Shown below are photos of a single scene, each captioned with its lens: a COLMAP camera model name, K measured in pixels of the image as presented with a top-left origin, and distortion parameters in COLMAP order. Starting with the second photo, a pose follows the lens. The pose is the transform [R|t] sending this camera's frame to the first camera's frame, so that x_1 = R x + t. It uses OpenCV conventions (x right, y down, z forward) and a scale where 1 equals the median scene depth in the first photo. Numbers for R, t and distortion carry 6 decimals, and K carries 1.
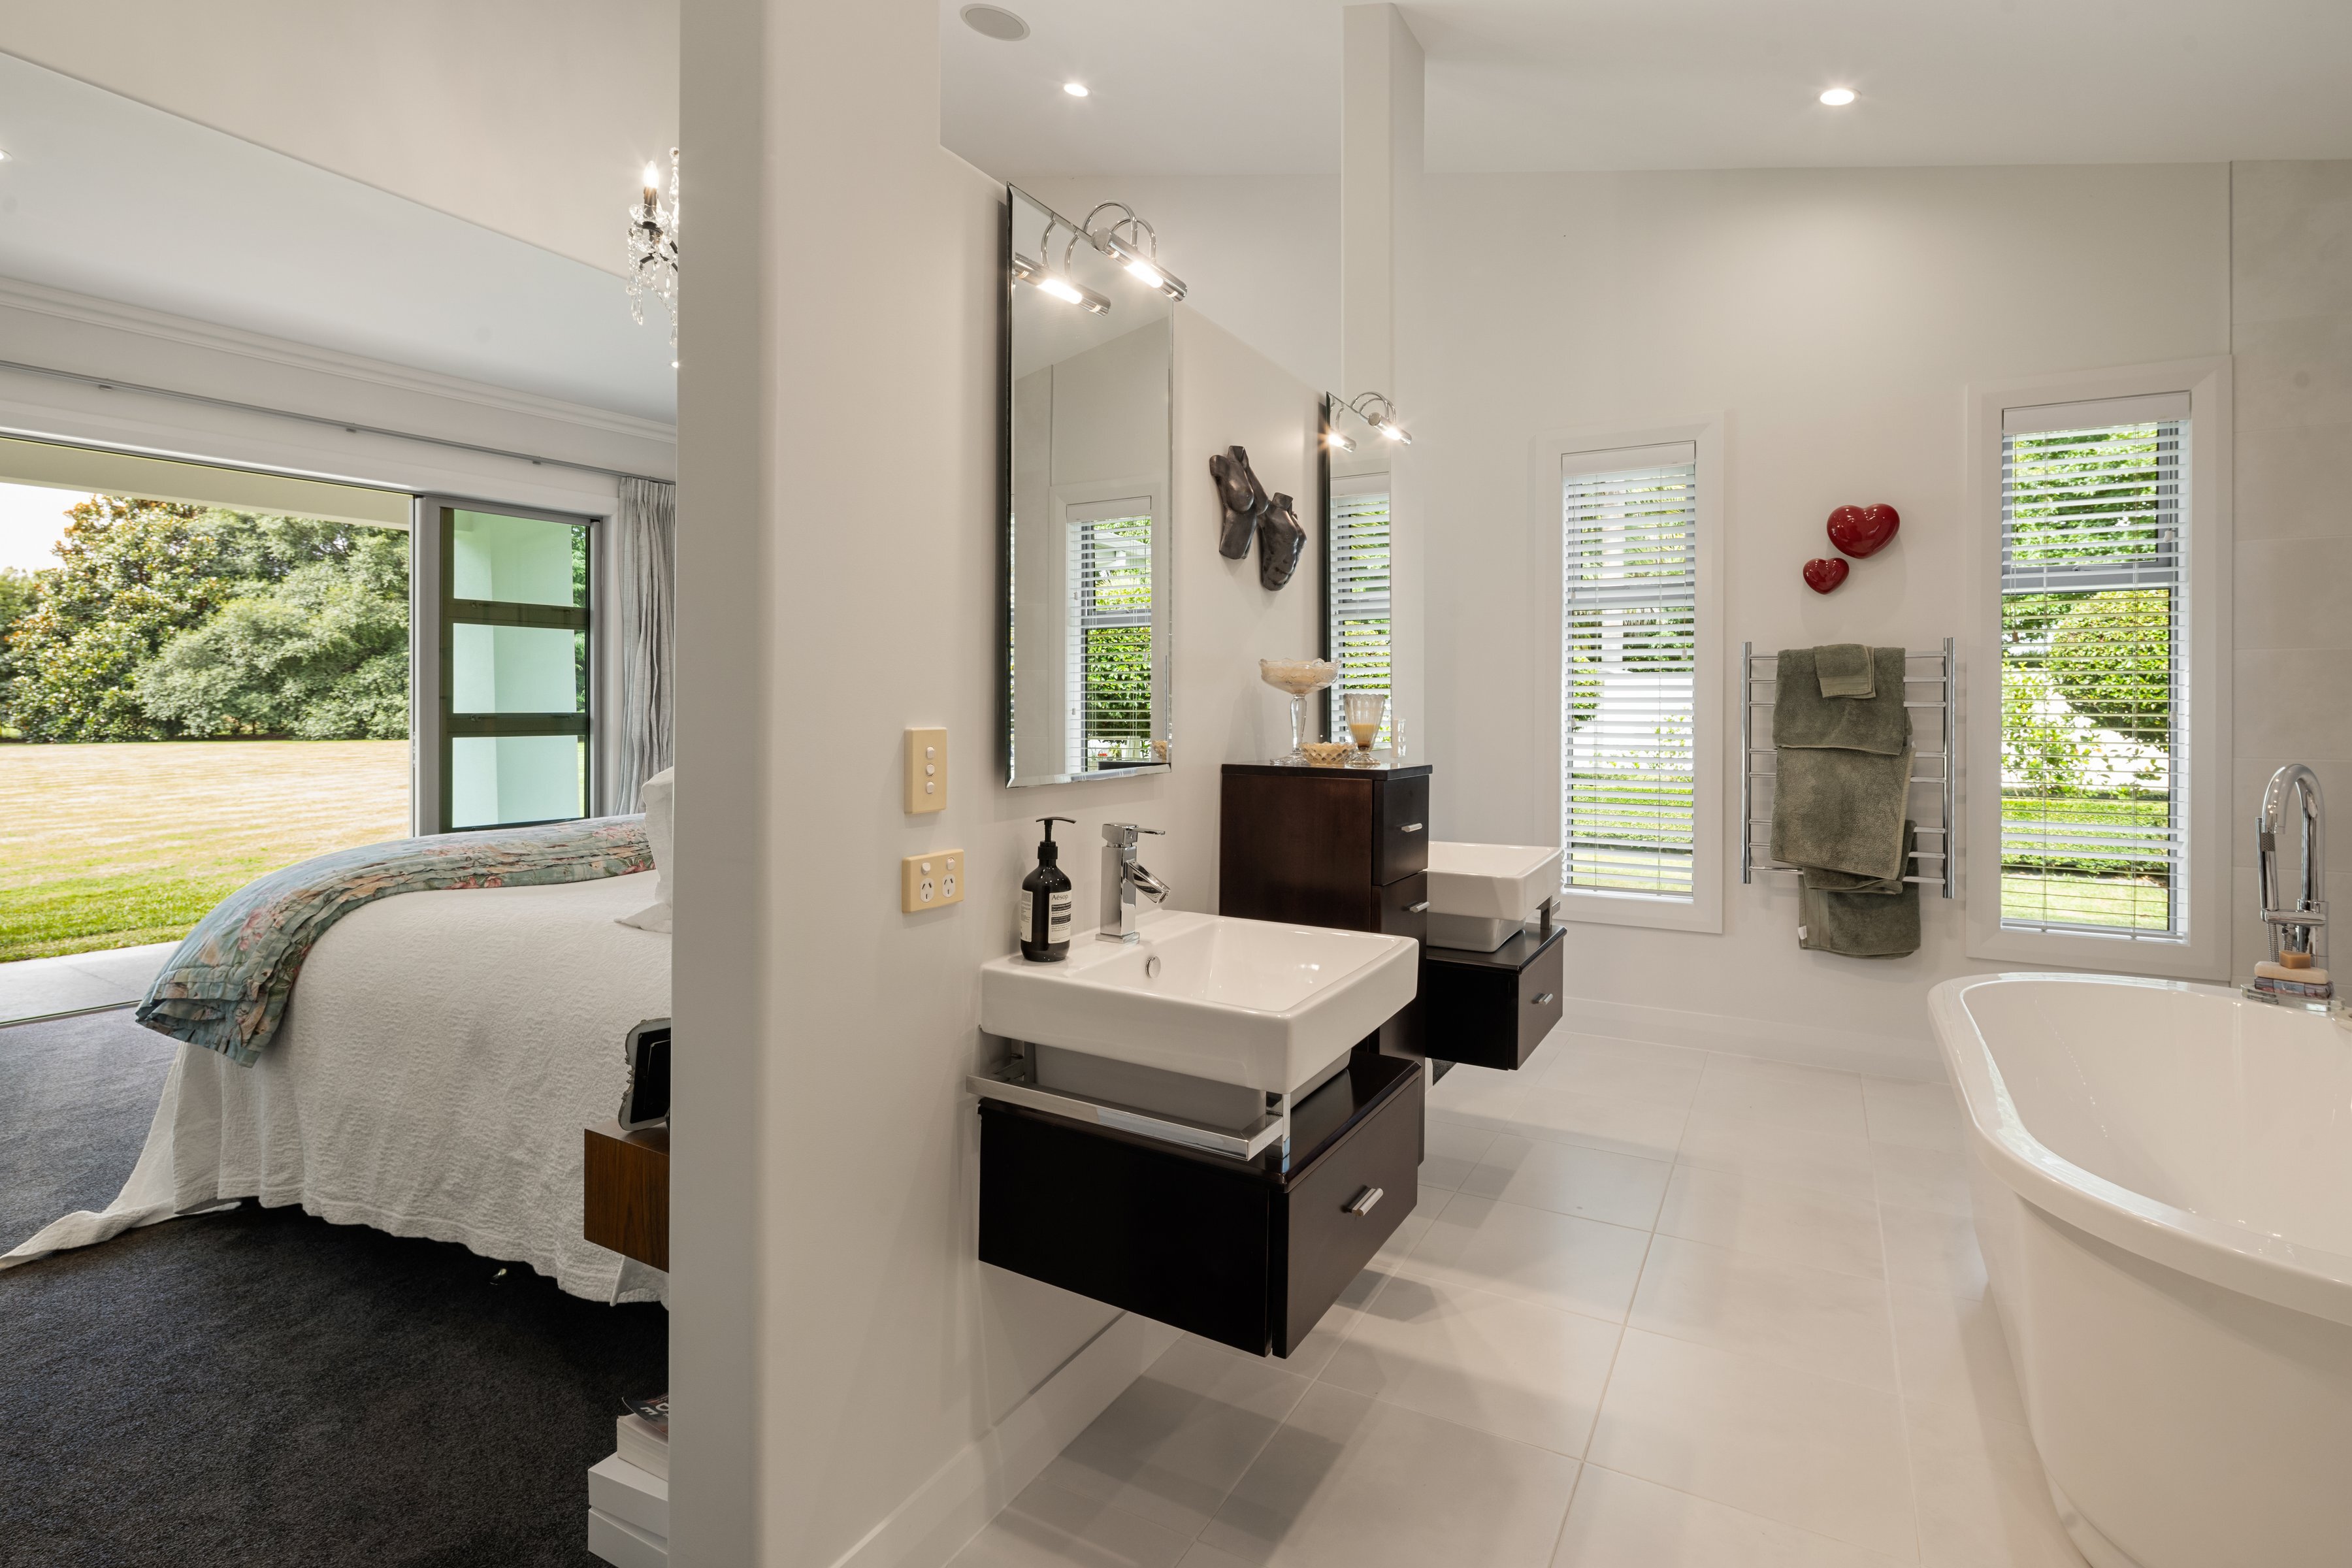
lens RADIAL K [[1142.2, 0, 1172.7], [0, 1142.2, 697.3], [0, 0, 1]] dist [-0.000579, -0.000015]
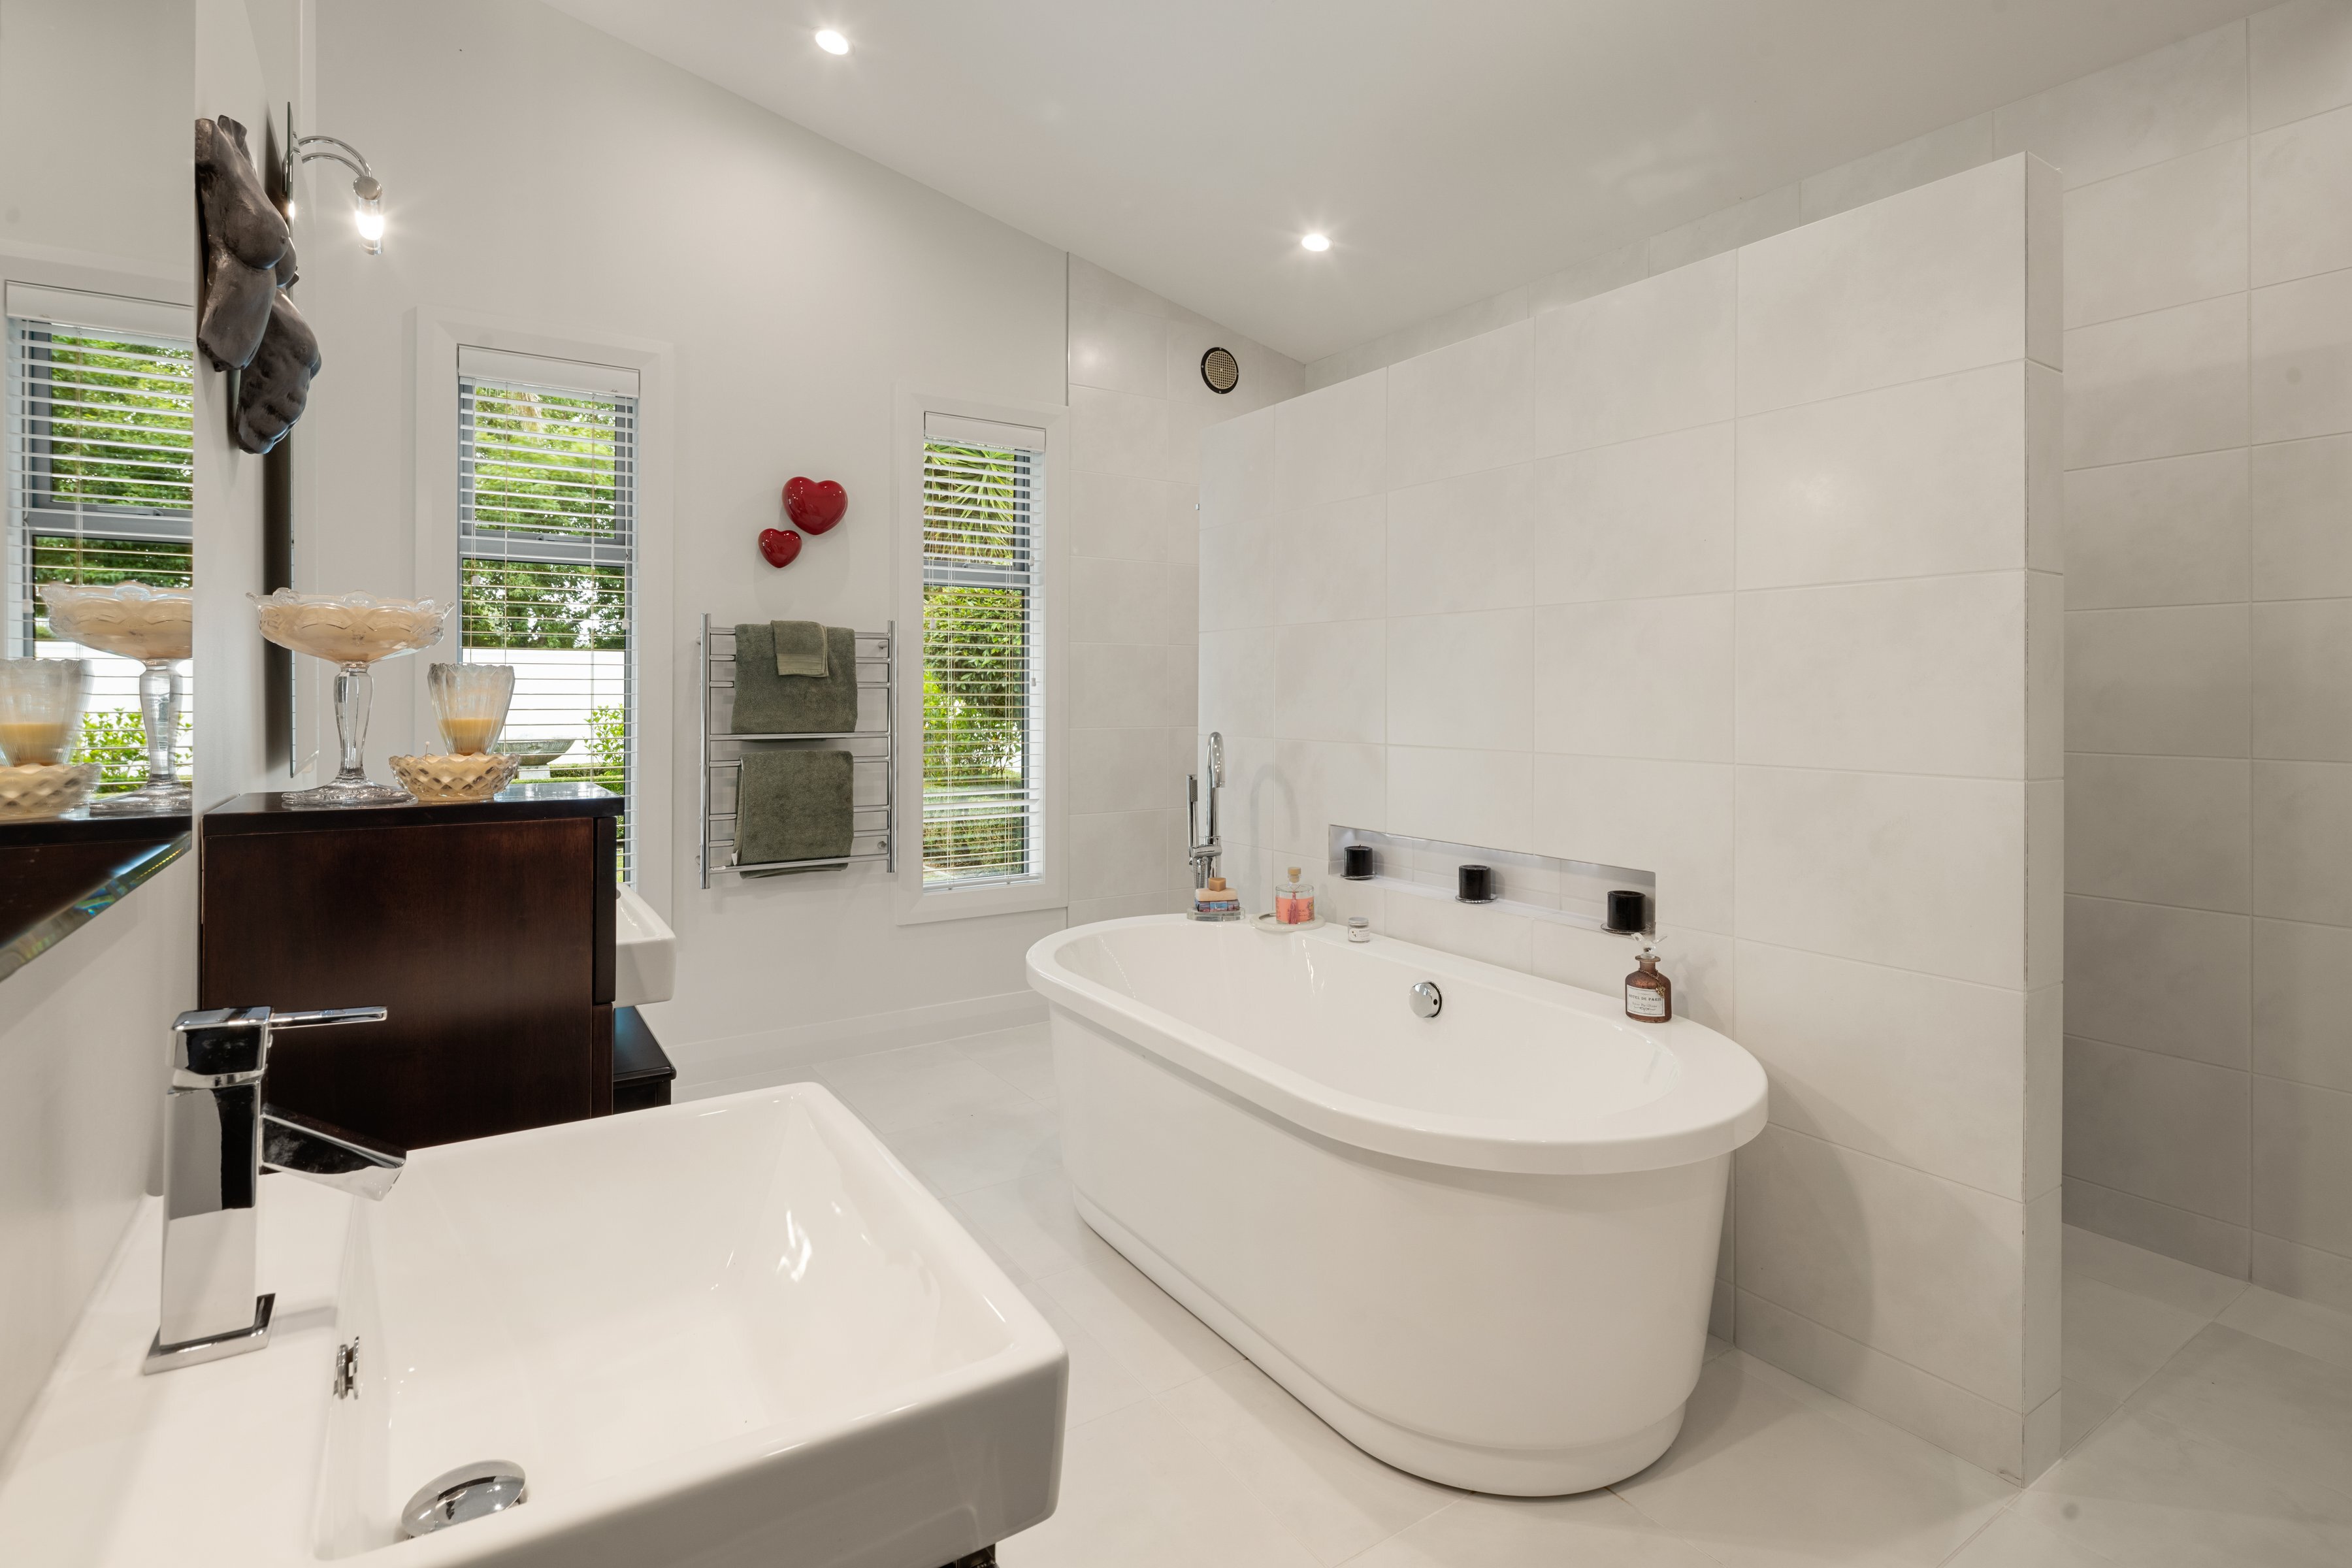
lens RADIAL K [[1142.2, 0, 1172.7], [0, 1142.2, 697.3], [0, 0, 1]] dist [-0.000579, -0.000015]
pose [[0.450182, -0.007822, 0.892903, -0.126454], [-0.007589, 0.999892, 0.012586, 0.002188], [-0.892905, -0.012442, 0.450074, 0.310027]]
